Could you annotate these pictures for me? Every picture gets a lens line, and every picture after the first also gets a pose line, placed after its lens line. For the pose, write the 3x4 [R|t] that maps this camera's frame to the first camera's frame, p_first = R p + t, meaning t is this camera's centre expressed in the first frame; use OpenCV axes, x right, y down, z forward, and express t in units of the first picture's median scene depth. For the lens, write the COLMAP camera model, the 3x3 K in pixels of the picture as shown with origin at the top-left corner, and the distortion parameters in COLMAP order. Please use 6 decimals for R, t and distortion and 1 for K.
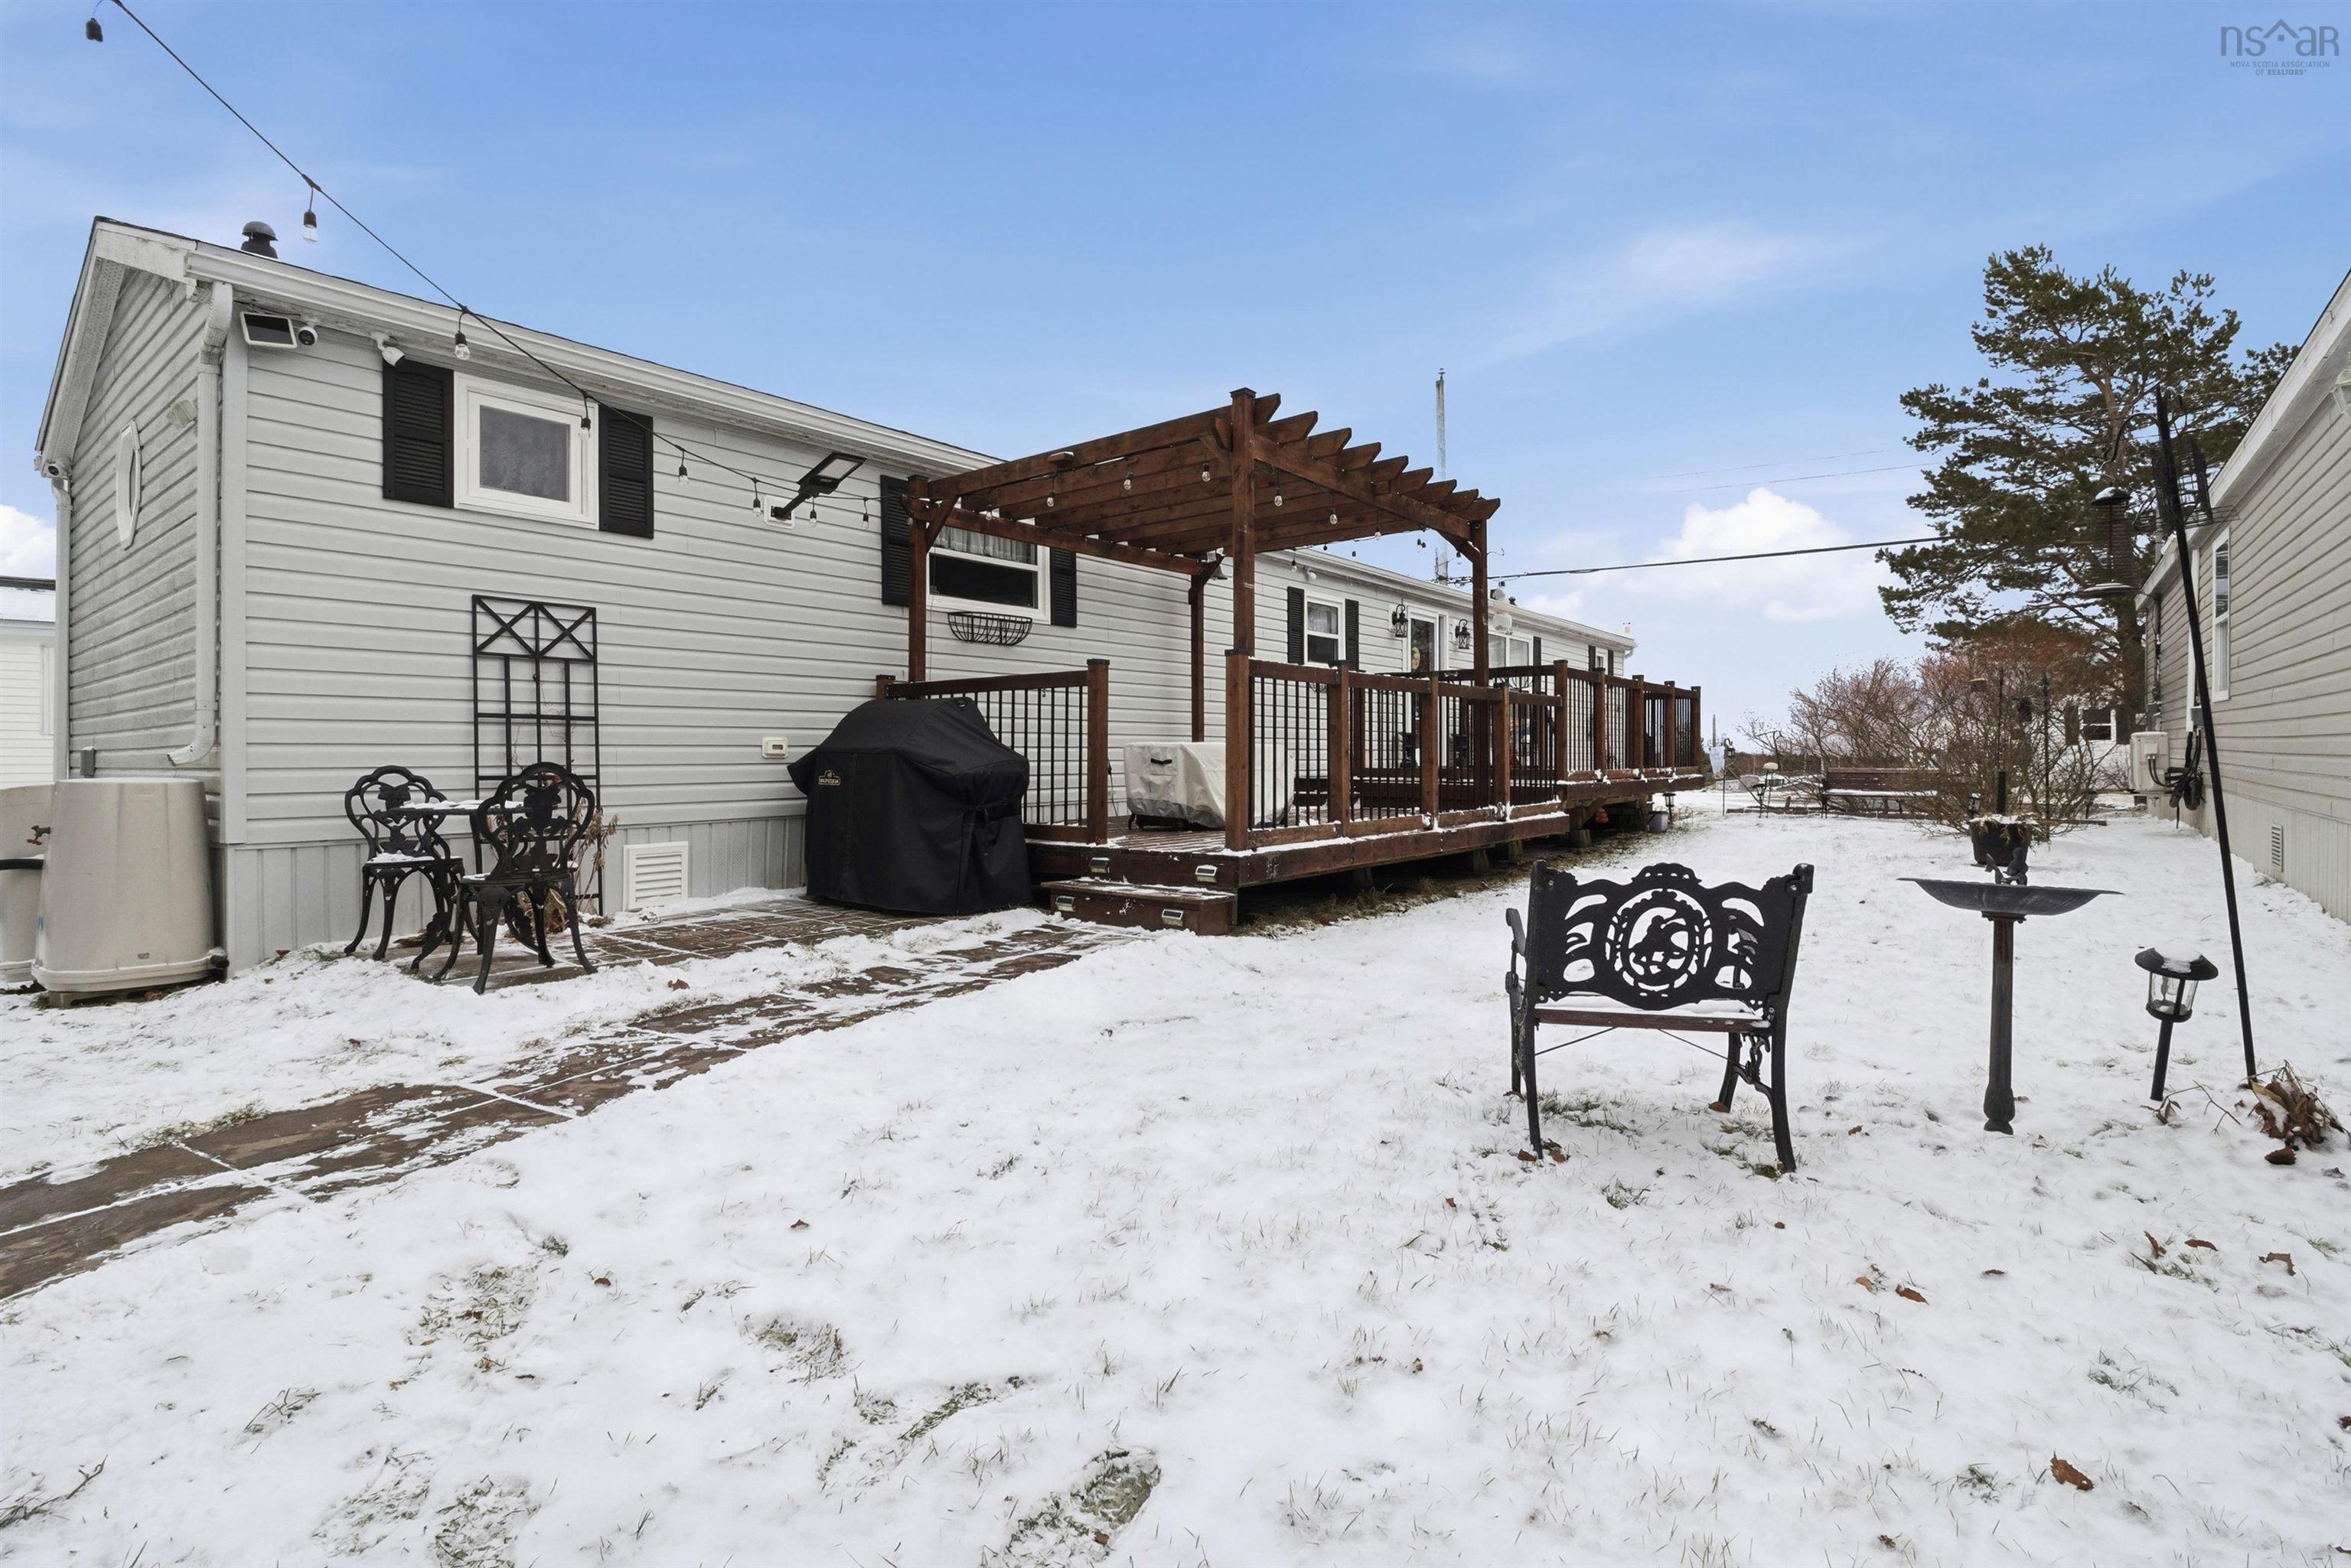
lens RADIAL K [[1123.9, 0, 1188.9], [0, 1123.9, 769.1], [0, 0, 1]] dist [-0.004514, -0.006212]
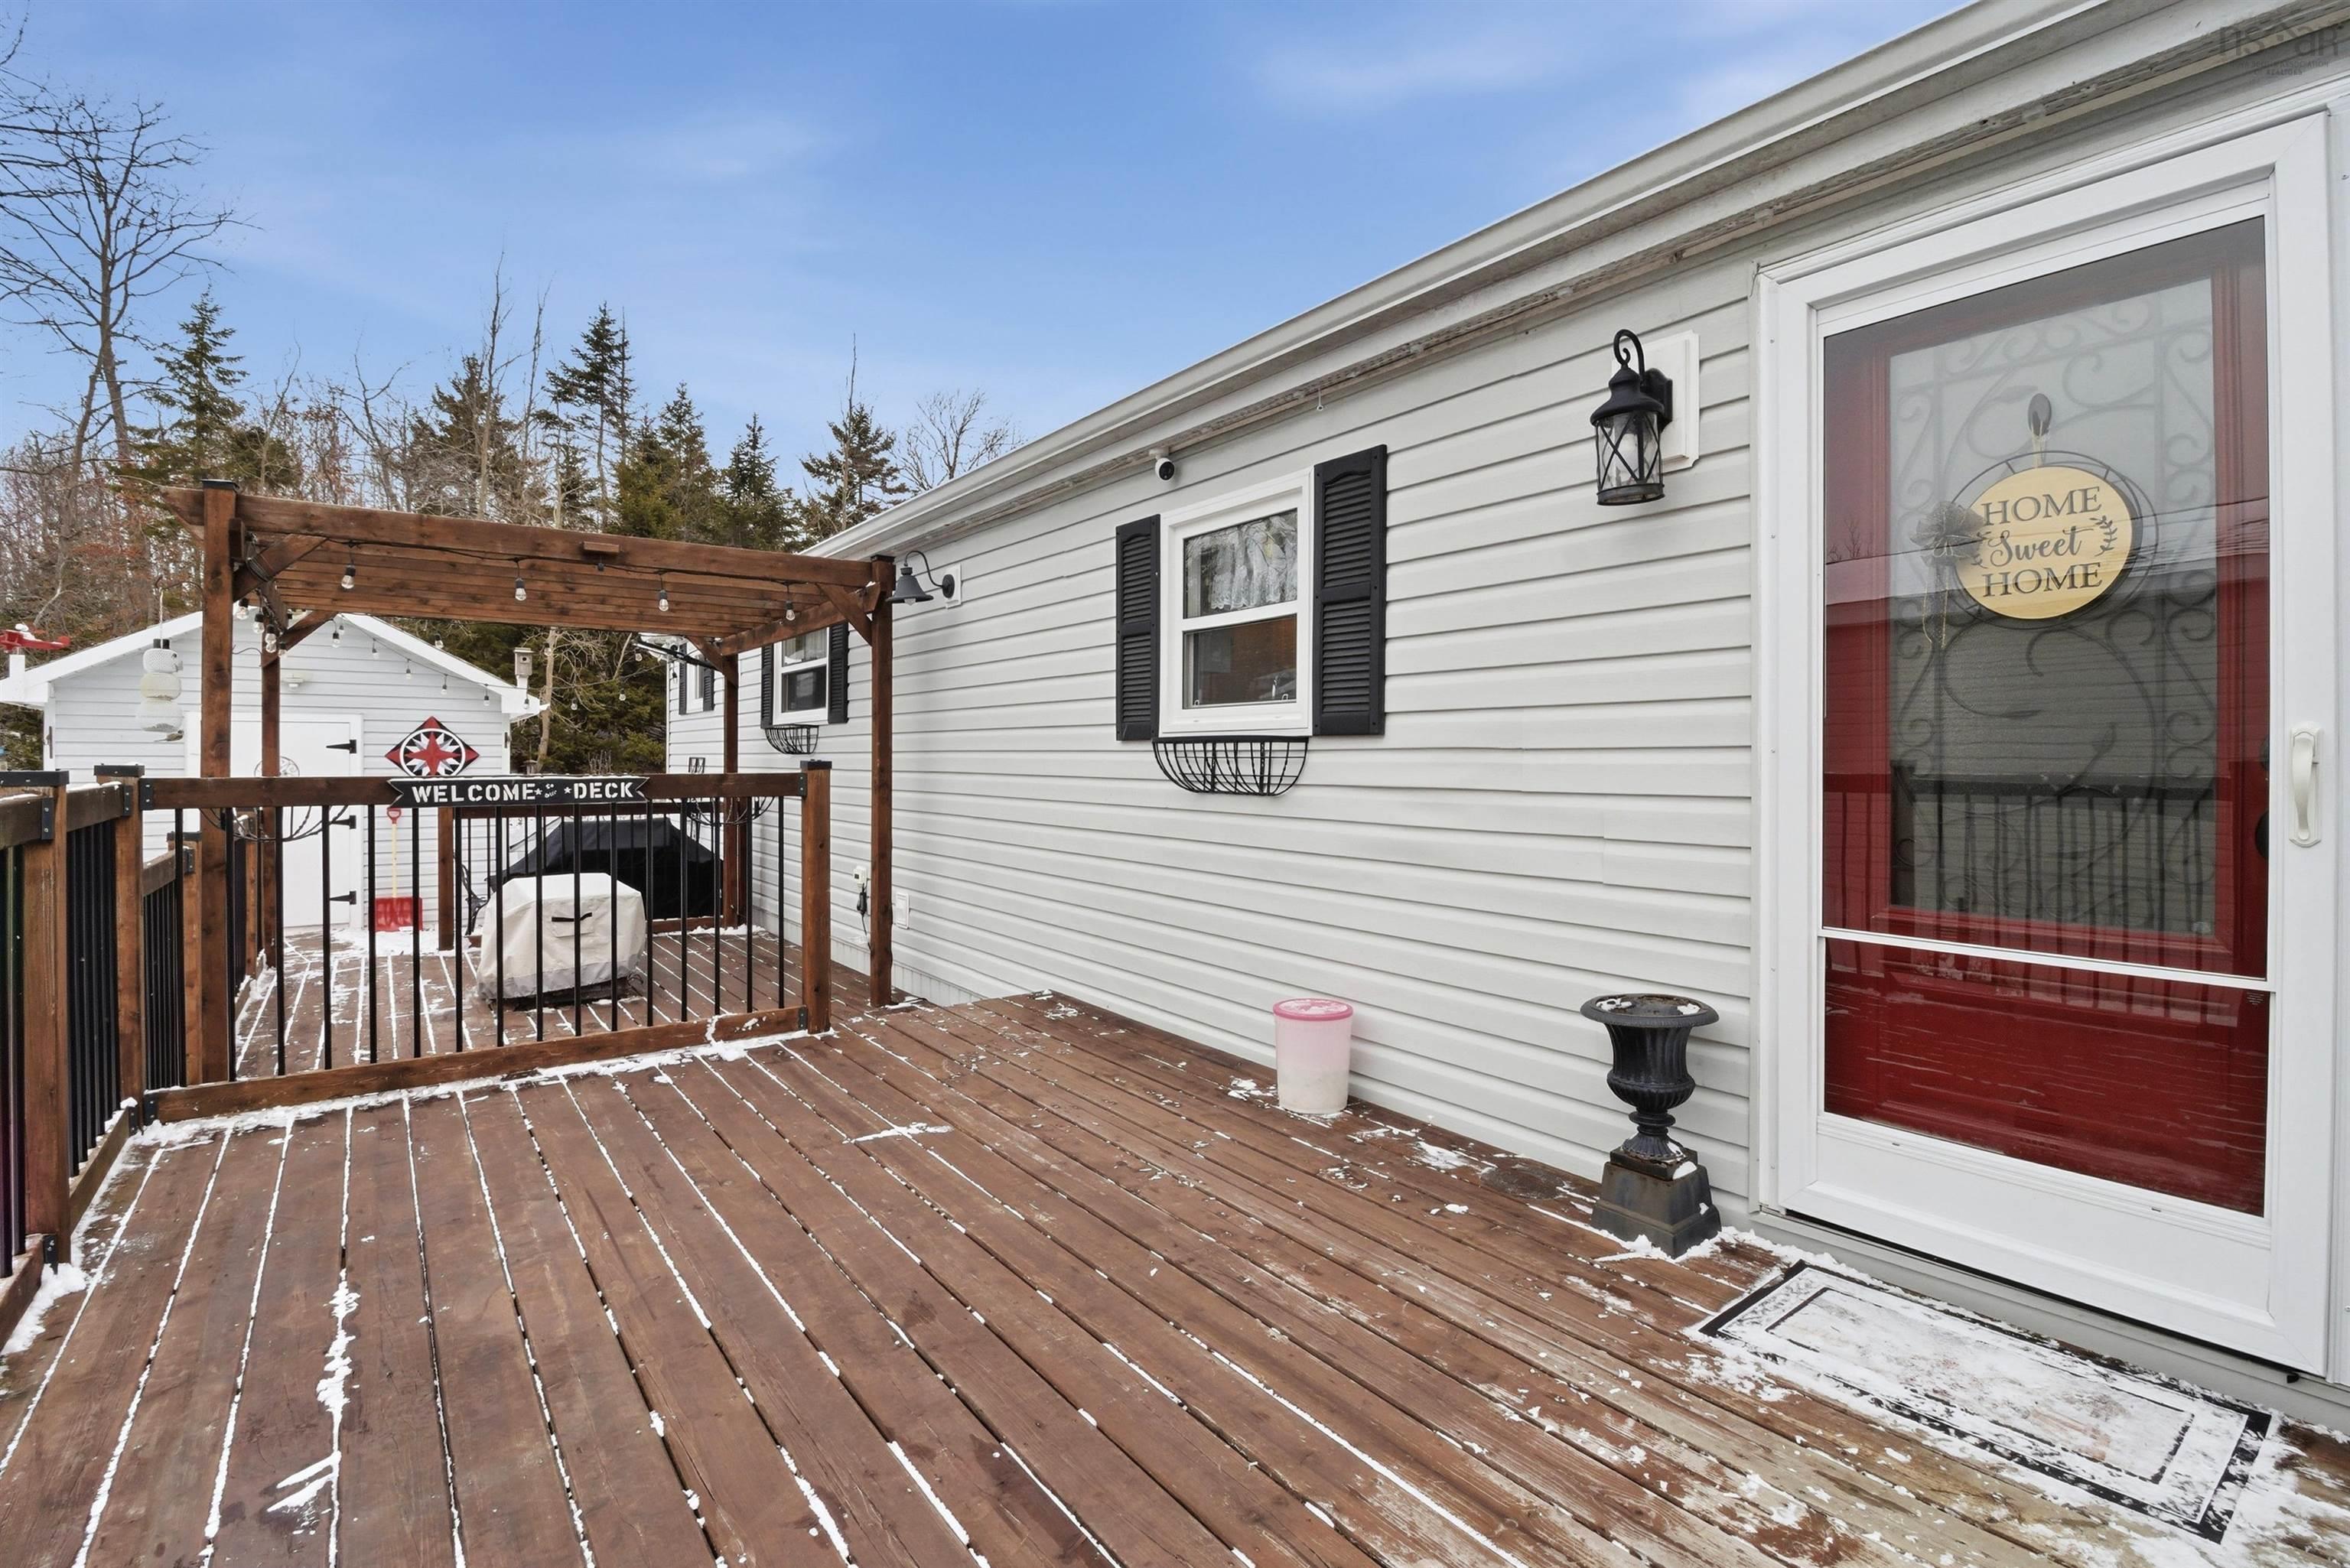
lens RADIAL K [[1062.8, 0, 1174.9], [0, 1062.8, 767.6], [0, 0, 1]] dist [-0.008180, -0.004527]
pose [[-0.264914, 0.013290, -0.964180, 0.408643], [-0.009446, 0.999821, 0.016376, -0.078607], [0.964226, 0.013446, -0.264741, 1.034523]]
